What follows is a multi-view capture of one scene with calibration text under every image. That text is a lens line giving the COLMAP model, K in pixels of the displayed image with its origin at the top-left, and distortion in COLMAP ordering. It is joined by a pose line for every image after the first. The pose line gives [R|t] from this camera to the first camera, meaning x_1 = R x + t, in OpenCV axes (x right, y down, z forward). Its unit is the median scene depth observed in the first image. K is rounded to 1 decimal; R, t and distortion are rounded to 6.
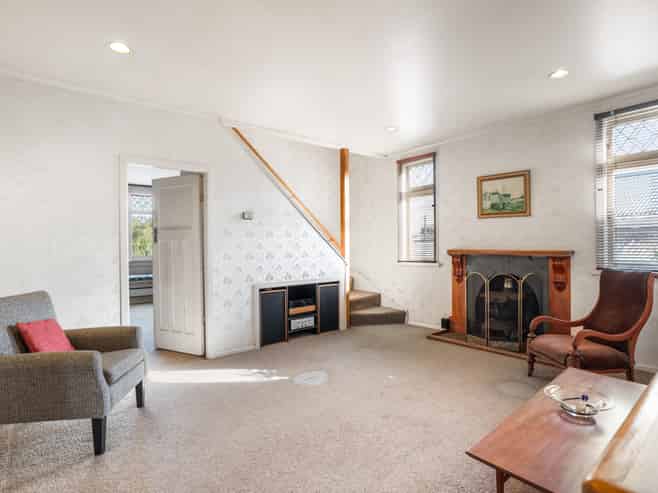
lens RADIAL K [[349.0, 0, 334.7], [0, 349.0, 246.3], [0, 0, 1]] dist [-0.014360, 0.000097]
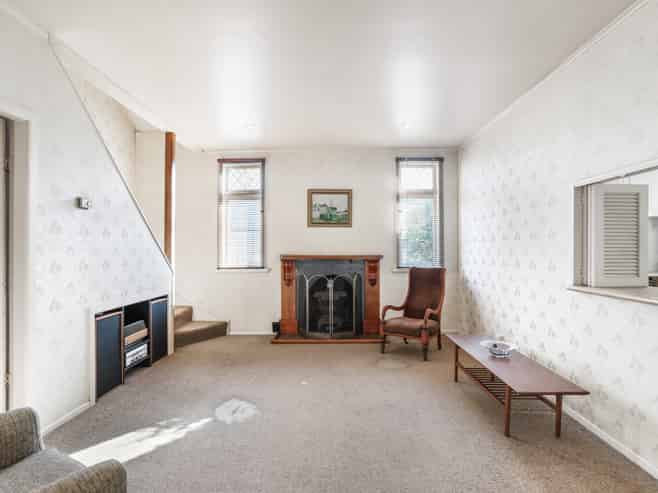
lens RADIAL K [[357.4, 0, 331.8], [0, 357.4, 246.4], [0, 0, 1]] dist [-0.061482, 0.040232]
pose [[0.661098, 0.014550, 0.750158, -0.377055], [0.001801, 0.999778, -0.020979, 0.006640], [-0.750297, 0.015220, 0.660925, 0.189123]]
